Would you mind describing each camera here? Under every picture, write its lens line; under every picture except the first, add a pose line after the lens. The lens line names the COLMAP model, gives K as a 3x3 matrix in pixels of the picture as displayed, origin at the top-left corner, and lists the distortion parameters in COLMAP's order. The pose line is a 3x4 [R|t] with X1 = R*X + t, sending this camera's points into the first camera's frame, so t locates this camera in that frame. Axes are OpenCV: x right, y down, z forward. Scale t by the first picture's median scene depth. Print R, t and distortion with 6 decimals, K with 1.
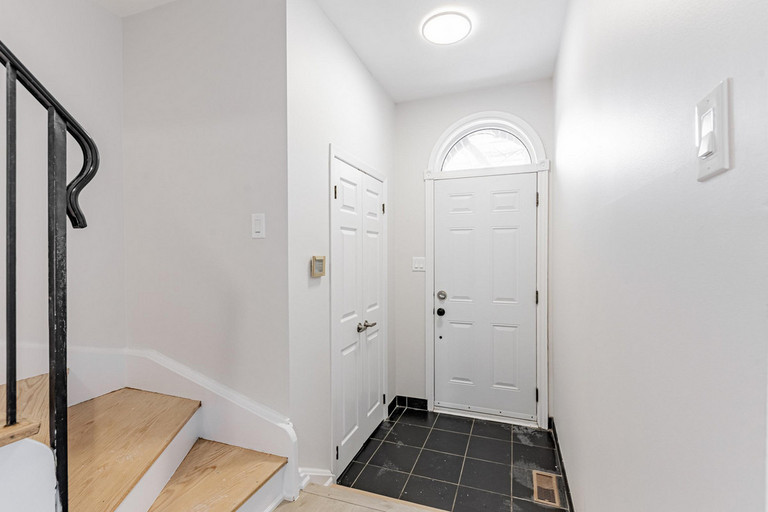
lens RADIAL K [[352.5, 0, 384.3], [0, 352.5, 254.9], [0, 0, 1]] dist [-0.000302, -0.000237]
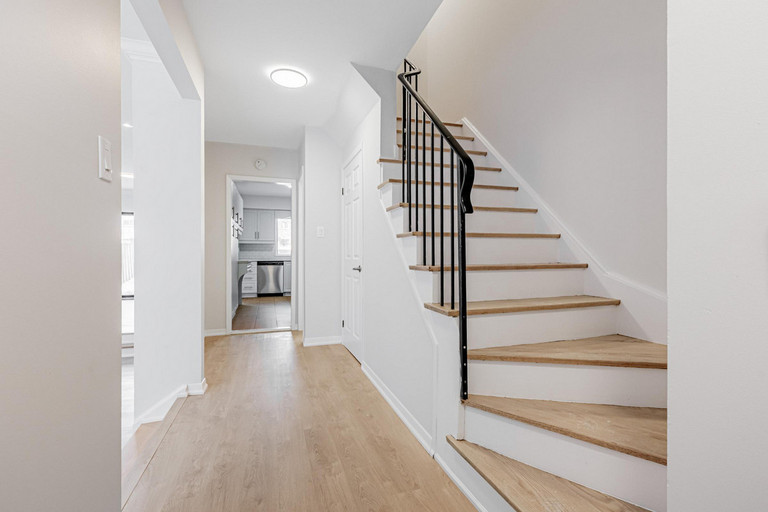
lens RADIAL K [[352.5, 0, 386.6], [0, 352.5, 250.7], [0, 0, 1]] dist [-0.000302, -0.000237]
pose [[-0.773179, 0.004034, -0.634175, 0.359881], [0.004279, 0.999990, 0.001145, 0.067745], [0.634173, -0.001828, -0.773189, 1.398954]]
